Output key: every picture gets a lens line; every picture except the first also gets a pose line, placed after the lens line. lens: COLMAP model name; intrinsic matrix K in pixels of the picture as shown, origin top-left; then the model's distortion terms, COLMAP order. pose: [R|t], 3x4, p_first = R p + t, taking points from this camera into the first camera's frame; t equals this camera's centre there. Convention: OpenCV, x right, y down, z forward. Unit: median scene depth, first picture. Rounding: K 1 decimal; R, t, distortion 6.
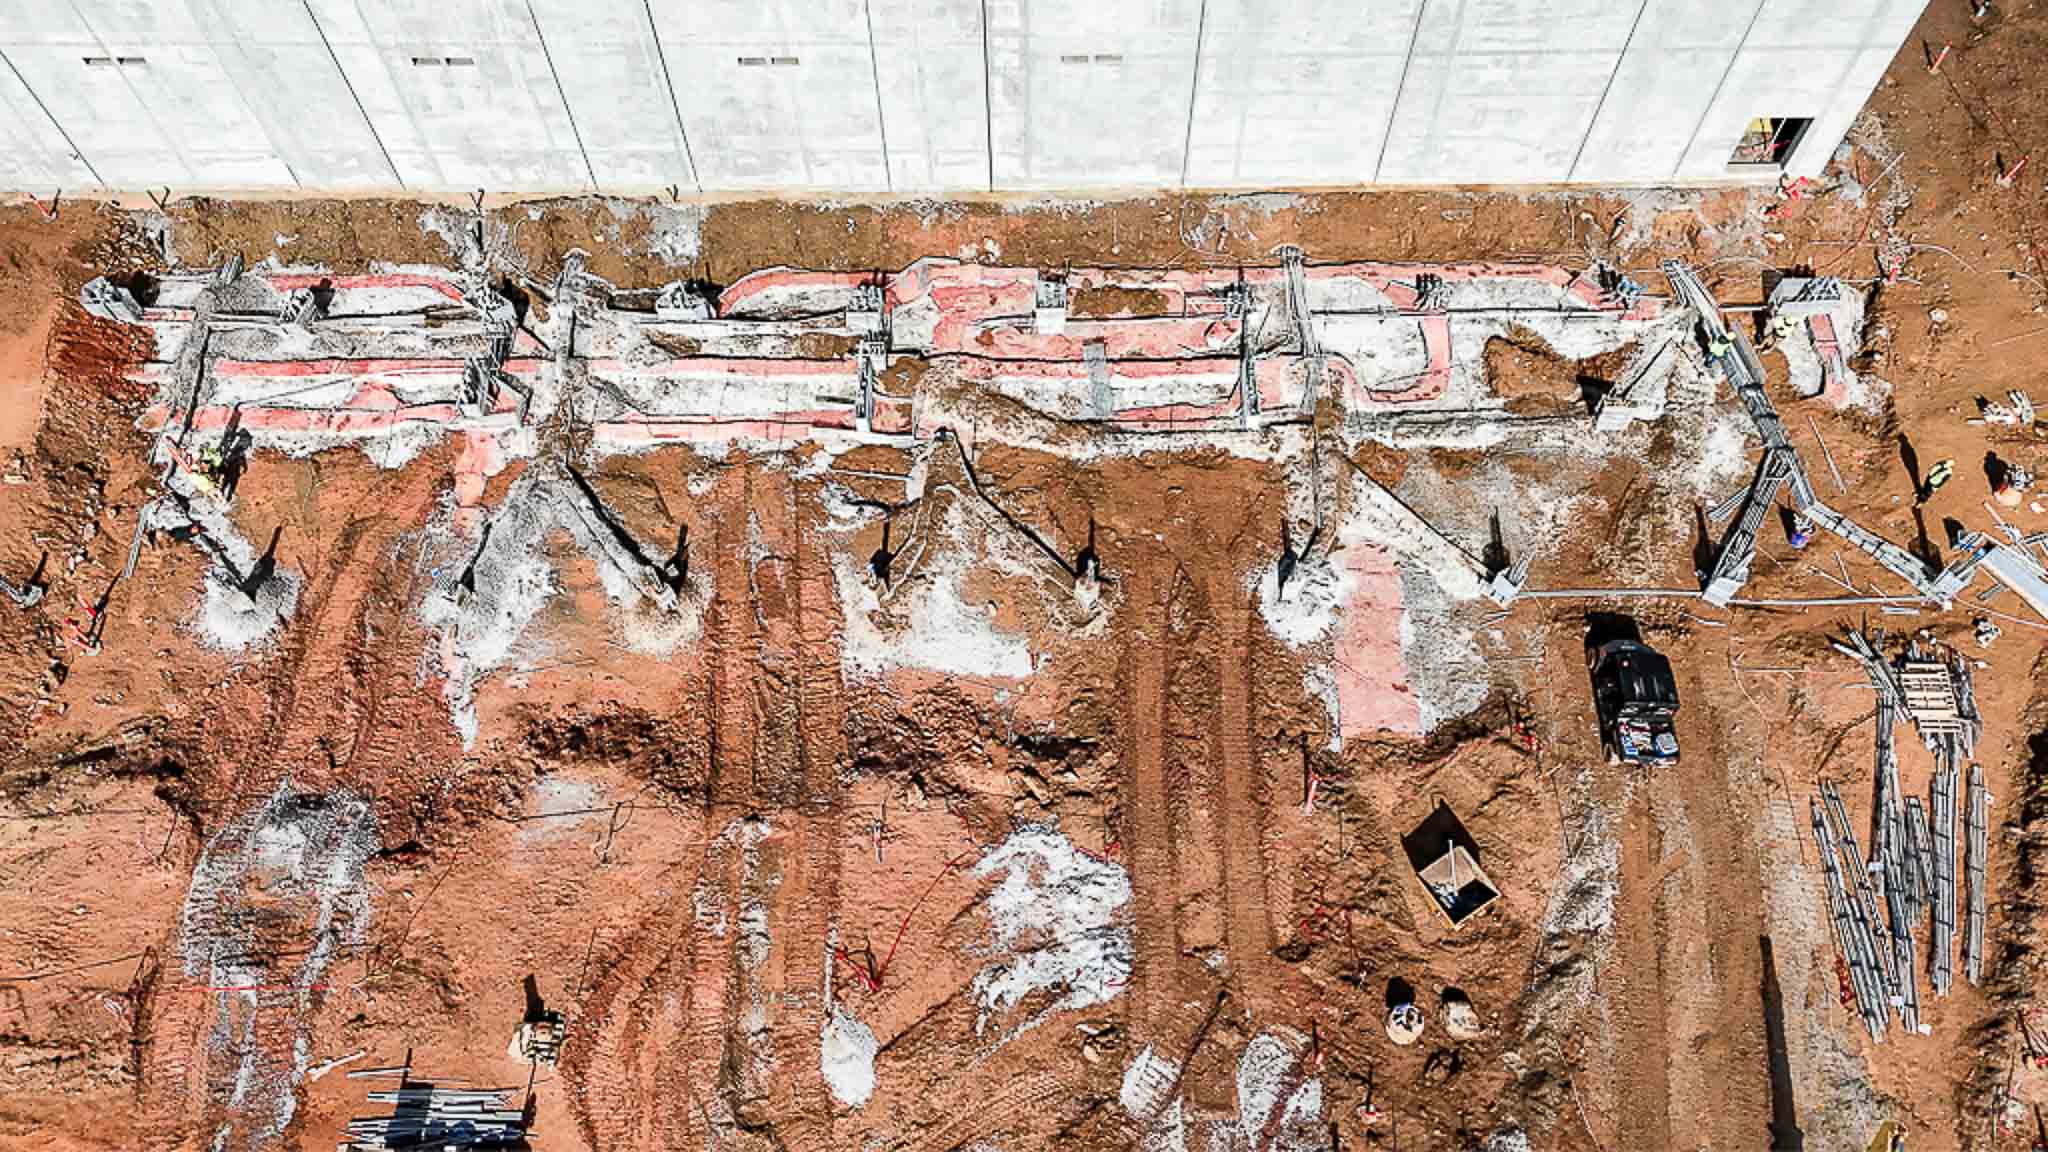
lens RADIAL K [[1501.2, 0, 1024.0], [0, 1501.2, 576.0], [0, 0, 1]] dist [0.090211, -0.085919]
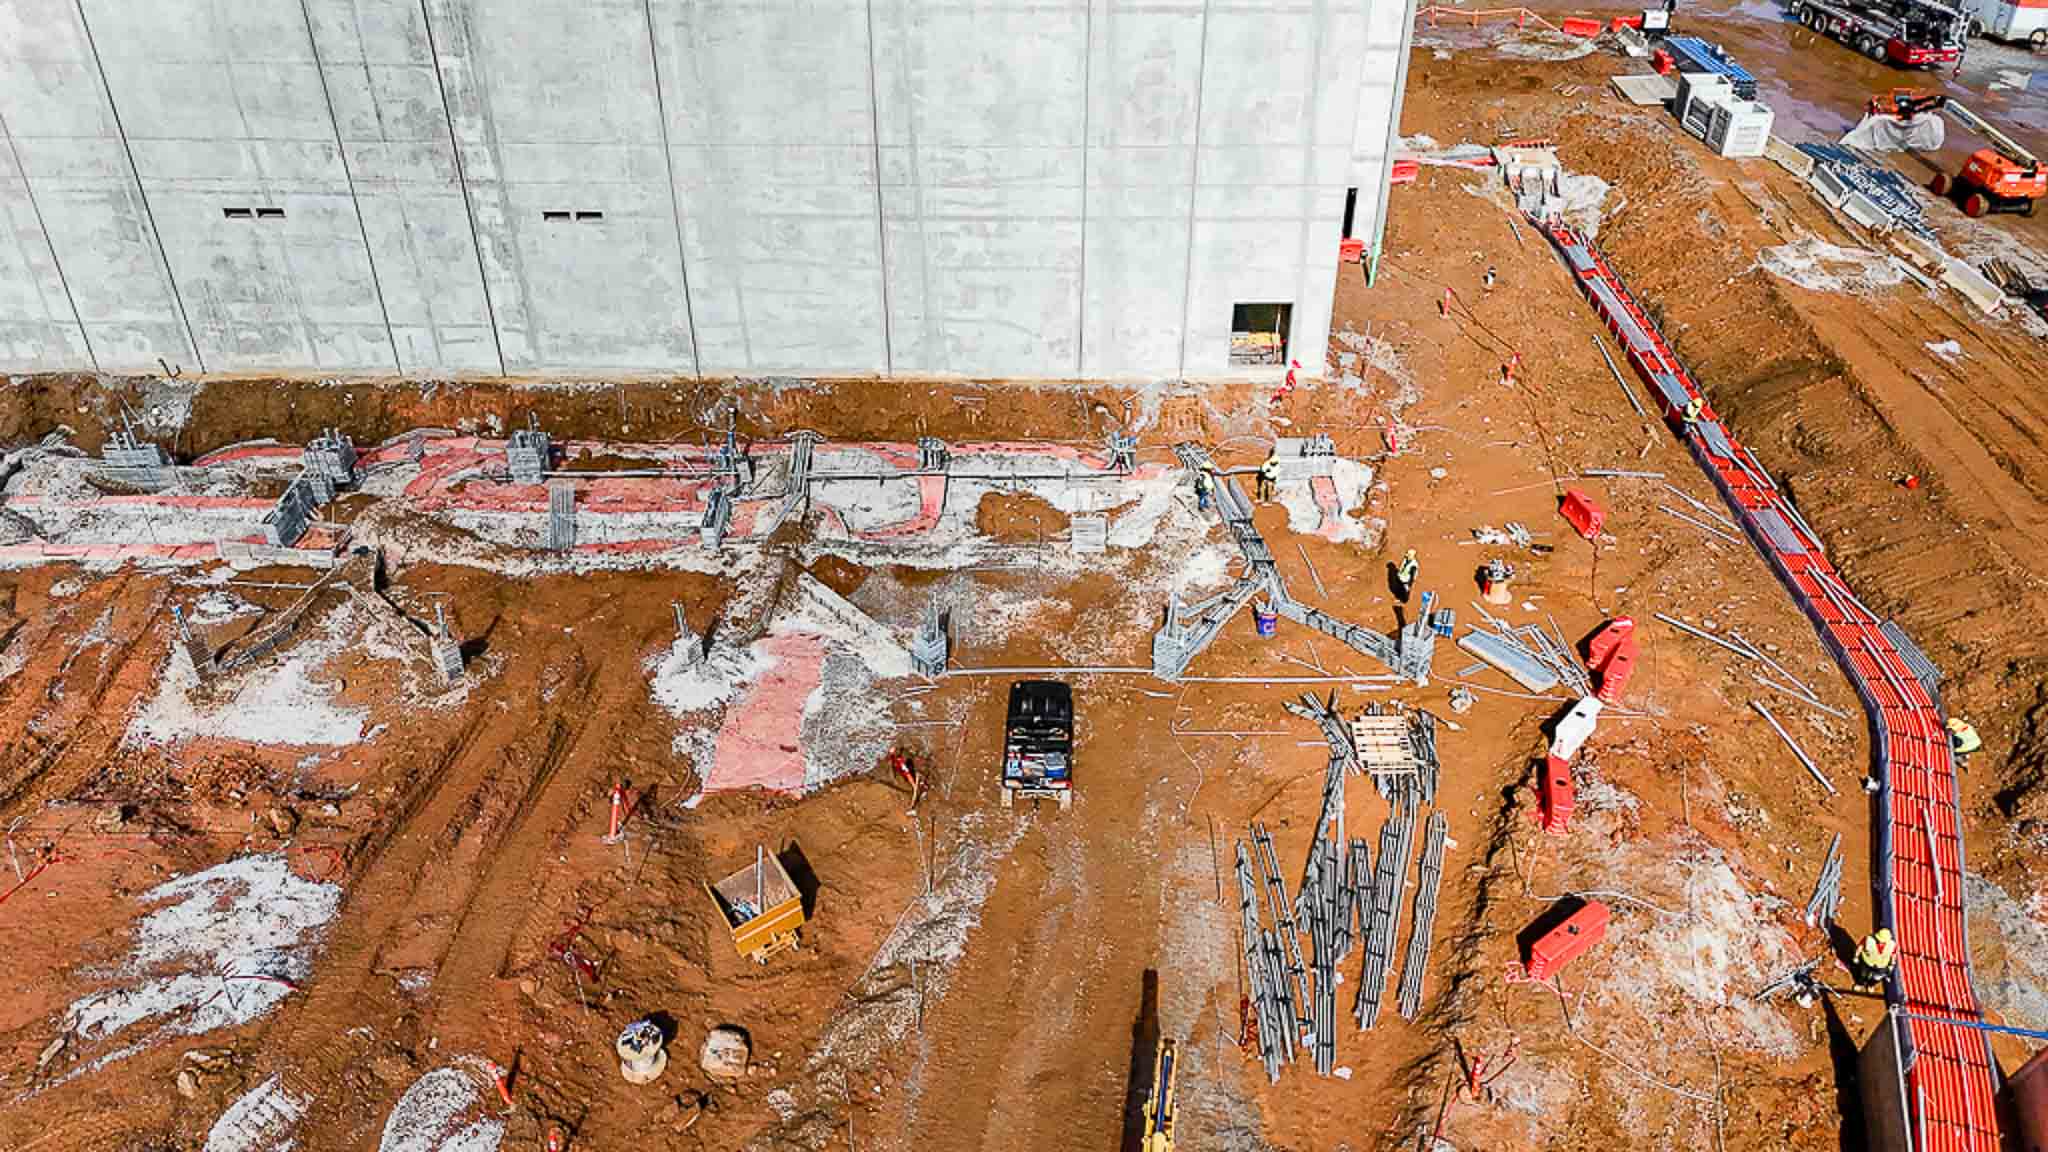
lens RADIAL K [[1501.2, 0, 1024.0], [0, 1501.2, 576.0], [0, 0, 1]] dist [0.090211, -0.085919]
pose [[0.999933, 0.011124, 0.003295, 0.350277], [-0.008407, 0.890475, -0.454955, 0.343737], [-0.007995, 0.454896, 0.890509, 0.190197]]
